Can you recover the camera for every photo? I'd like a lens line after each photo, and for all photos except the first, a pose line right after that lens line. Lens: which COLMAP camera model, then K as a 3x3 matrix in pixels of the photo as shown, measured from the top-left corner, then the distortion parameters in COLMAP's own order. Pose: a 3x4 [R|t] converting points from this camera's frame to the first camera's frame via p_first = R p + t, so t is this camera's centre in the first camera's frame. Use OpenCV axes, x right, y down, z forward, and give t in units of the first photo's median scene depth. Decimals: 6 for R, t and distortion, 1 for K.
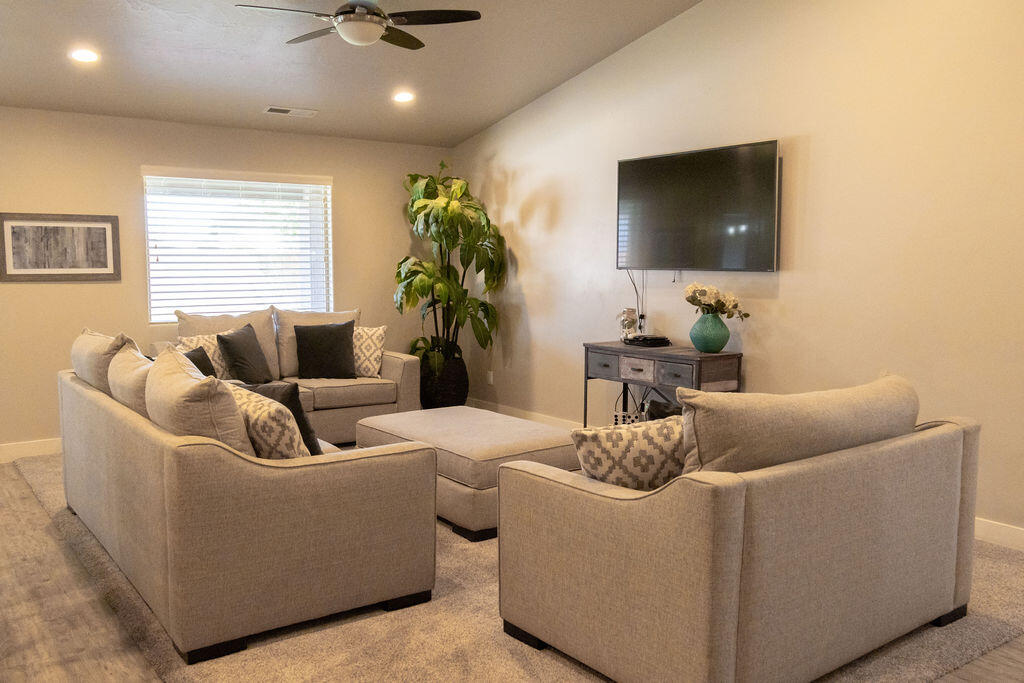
lens RADIAL K [[855.2, 0, 512.0], [0, 855.2, 341.5], [0, 0, 1]] dist [0.009351, 0.000662]
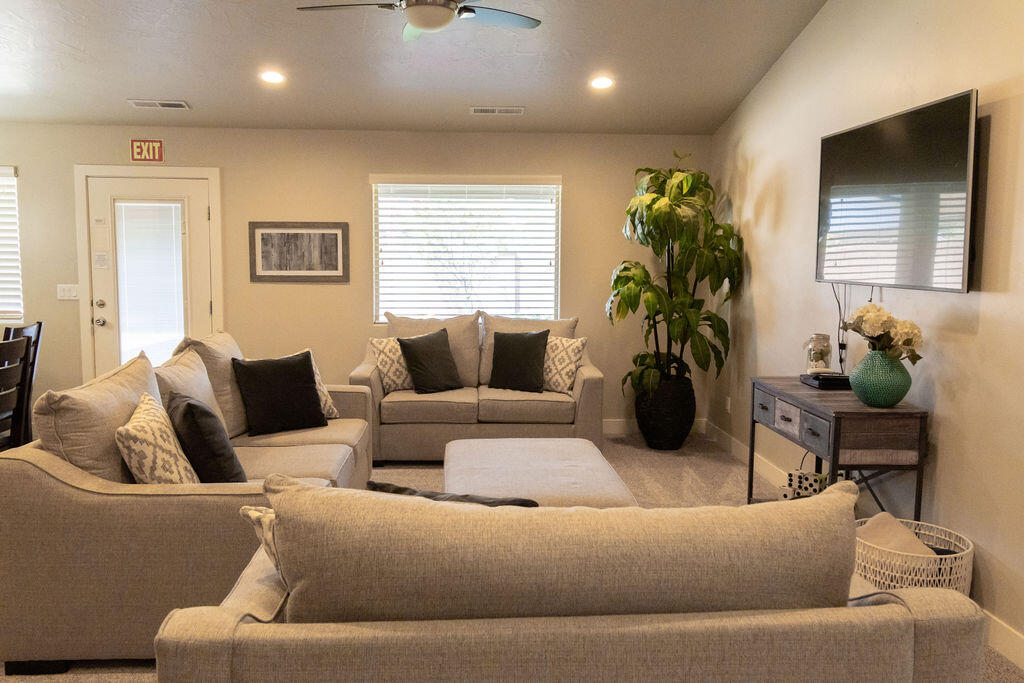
lens RADIAL K [[843.6, 0, 512.0], [0, 843.6, 341.5], [0, 0, 1]] dist [0.002737, 0.001642]
pose [[0.841010, 0.059041, -0.537788, 0.287218], [-0.056174, 0.998184, 0.021739, -0.031183], [0.538095, 0.011927, 0.842800, 0.215963]]
